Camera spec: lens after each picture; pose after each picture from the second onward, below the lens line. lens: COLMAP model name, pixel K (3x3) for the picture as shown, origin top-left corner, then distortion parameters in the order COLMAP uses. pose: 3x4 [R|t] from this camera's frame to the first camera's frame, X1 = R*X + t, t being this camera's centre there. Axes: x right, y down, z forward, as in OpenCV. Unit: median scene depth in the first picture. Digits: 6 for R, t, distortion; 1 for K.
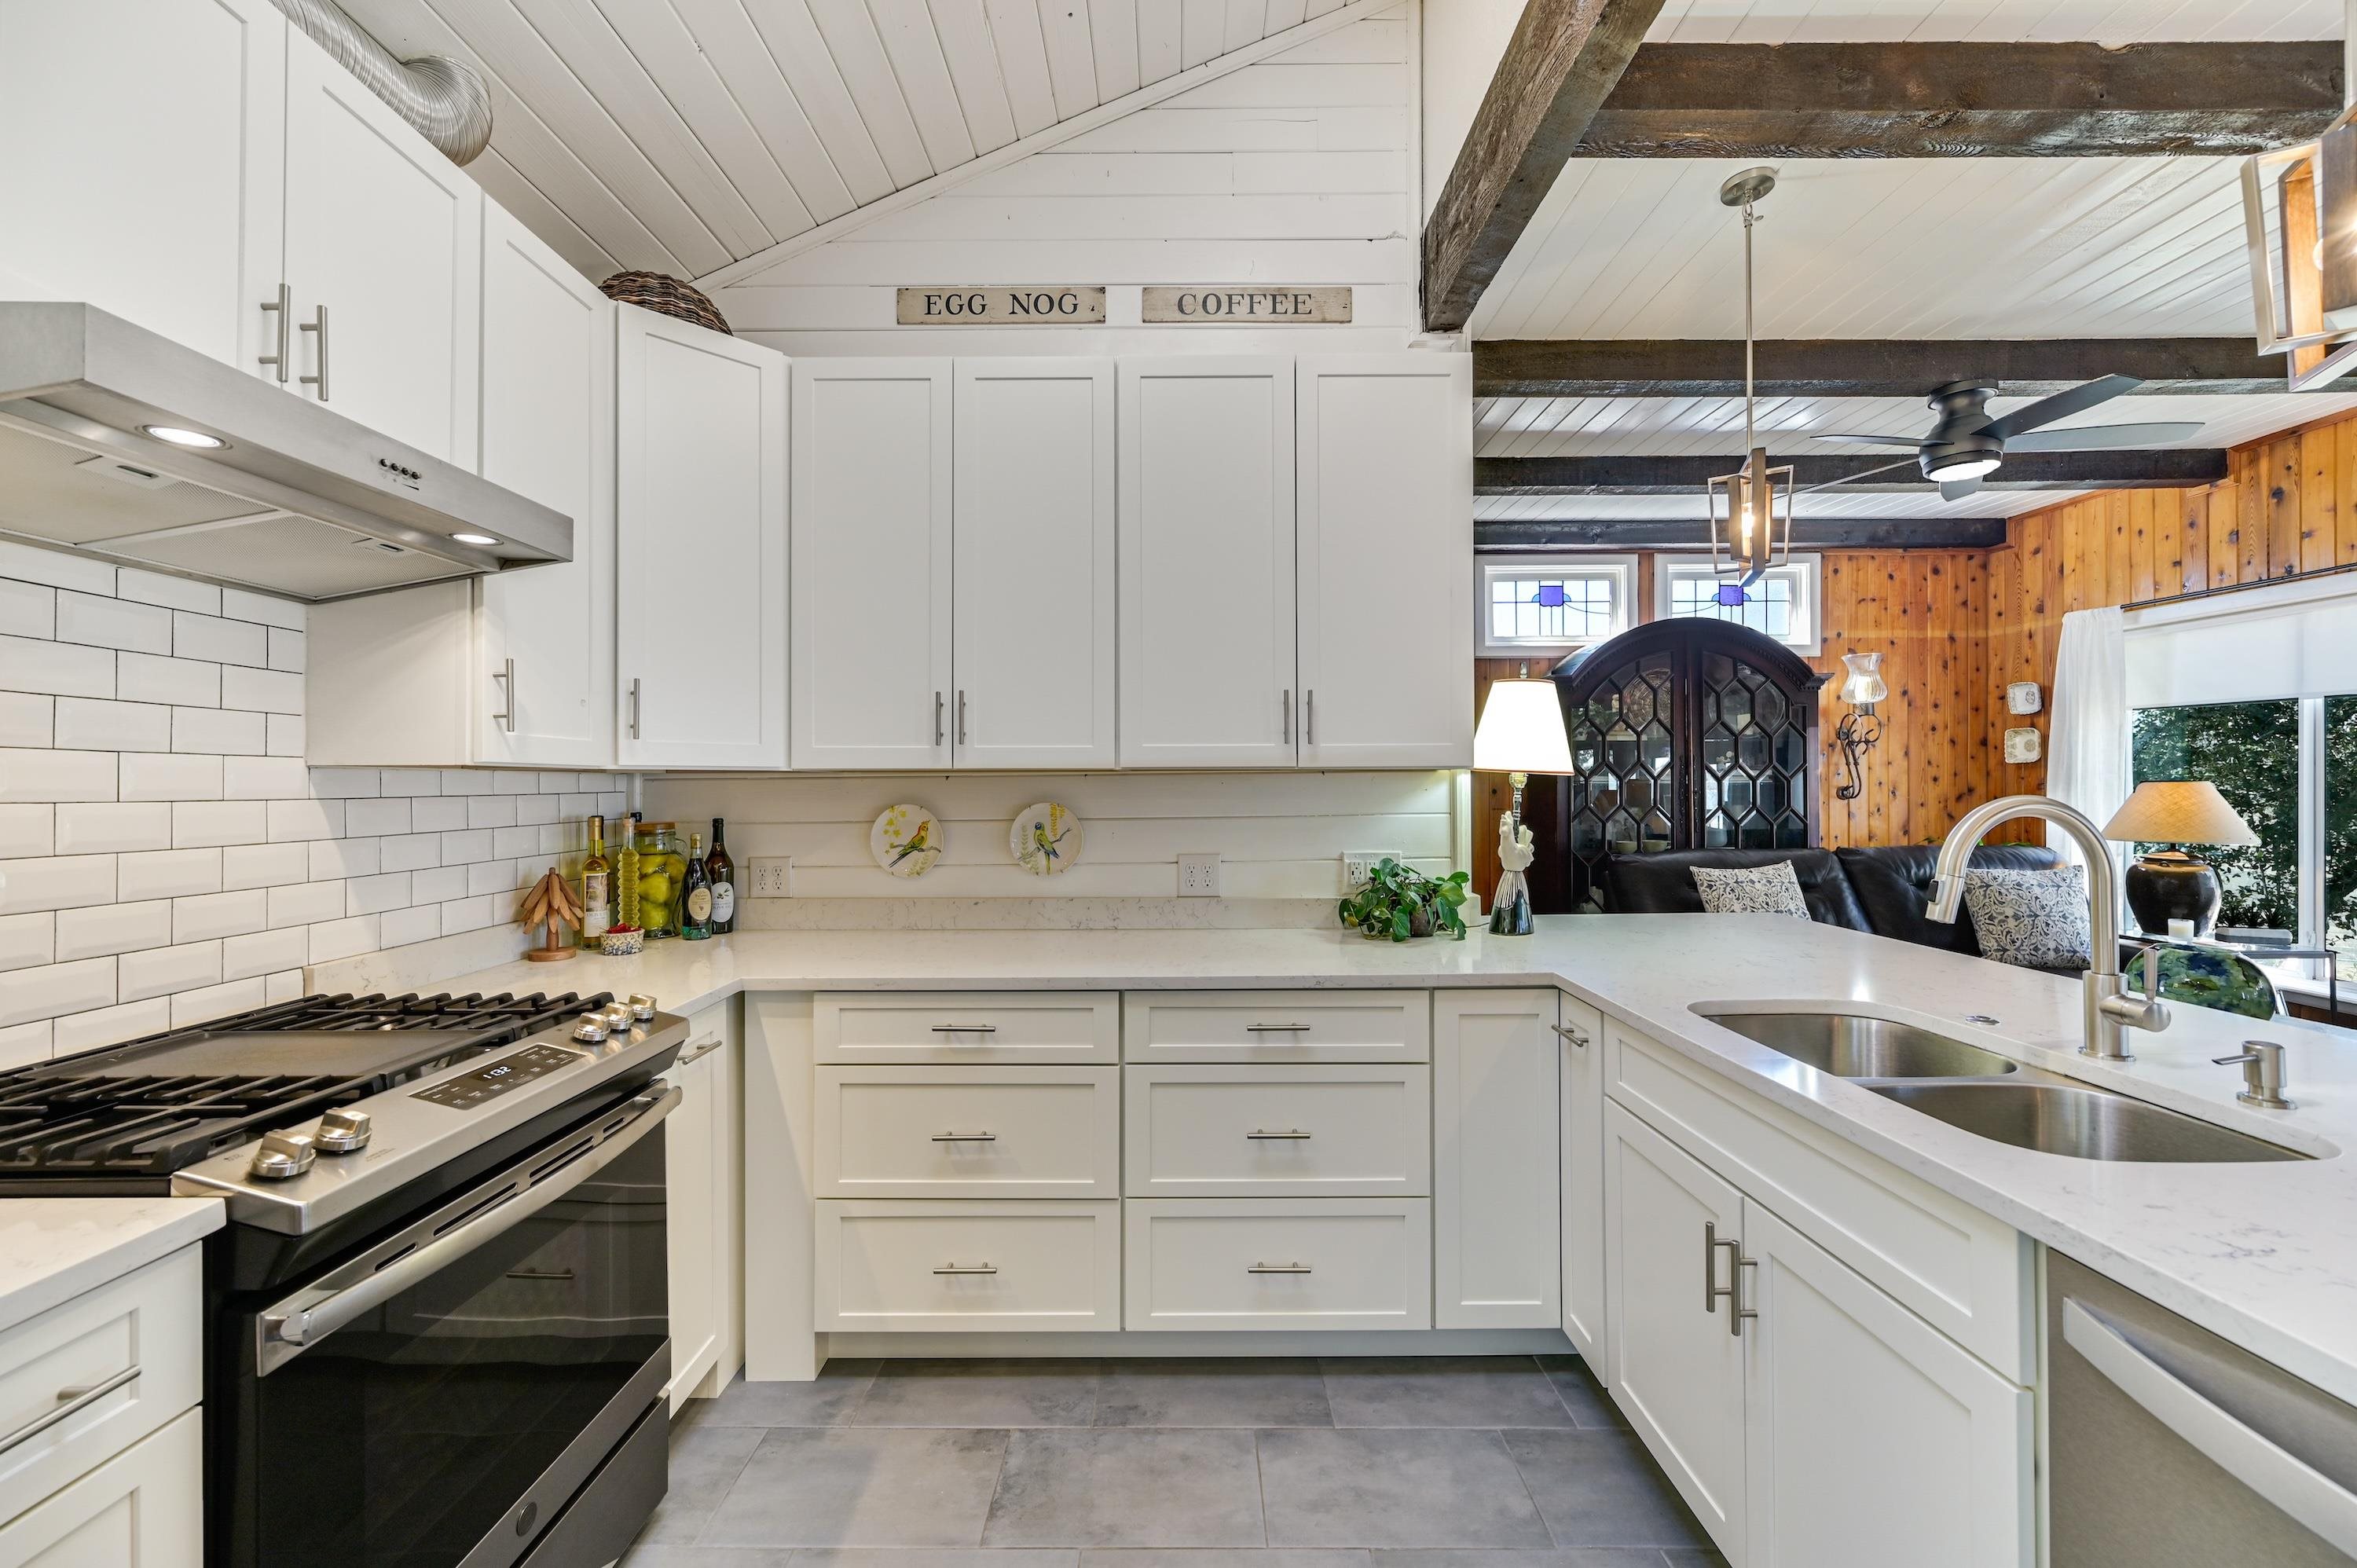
lens RADIAL K [[927.8, 0, 1175.8], [0, 927.8, 779.5], [0, 0, 1]] dist [-0.001295, -0.000153]
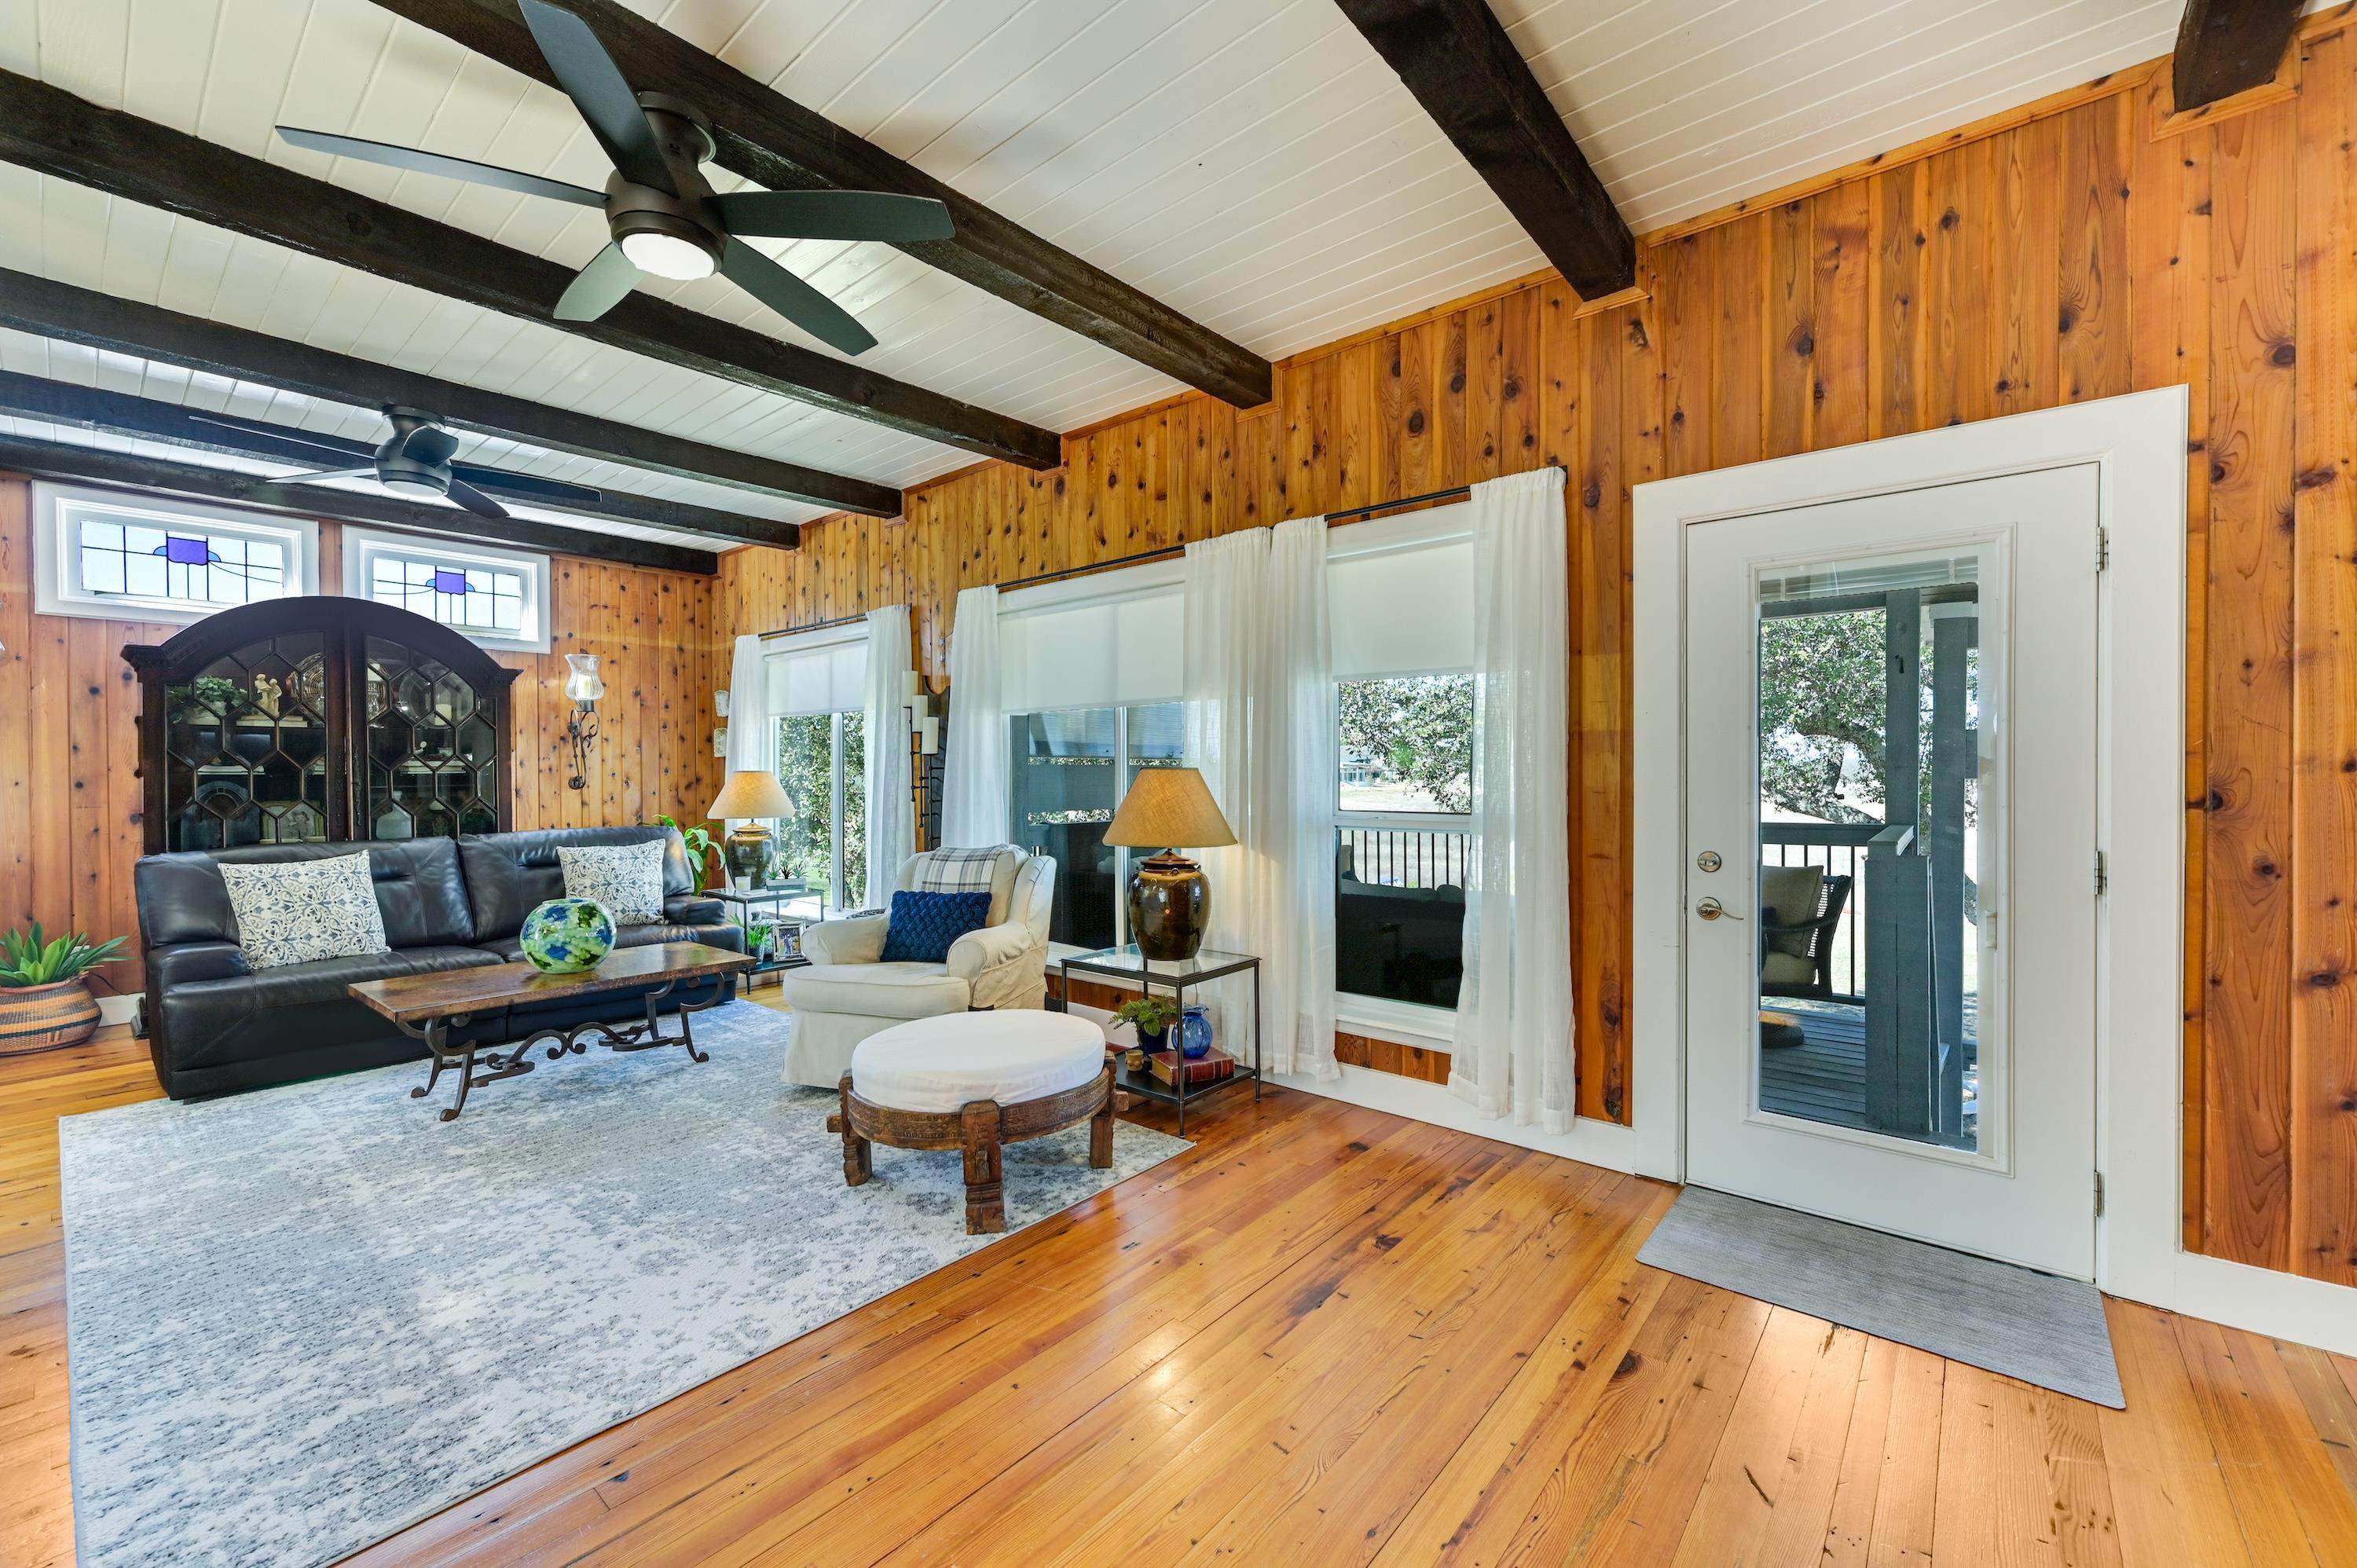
lens RADIAL K [[949.8, 0, 1187.2], [0, 949.8, 782.4], [0, 0, 1]] dist [-0.001068, -0.000007]
pose [[0.643914, -0.008494, 0.765051, 0.729568], [0.001306, 0.999949, 0.010003, 0.008122], [-0.765097, -0.005442, 0.643892, -0.545260]]
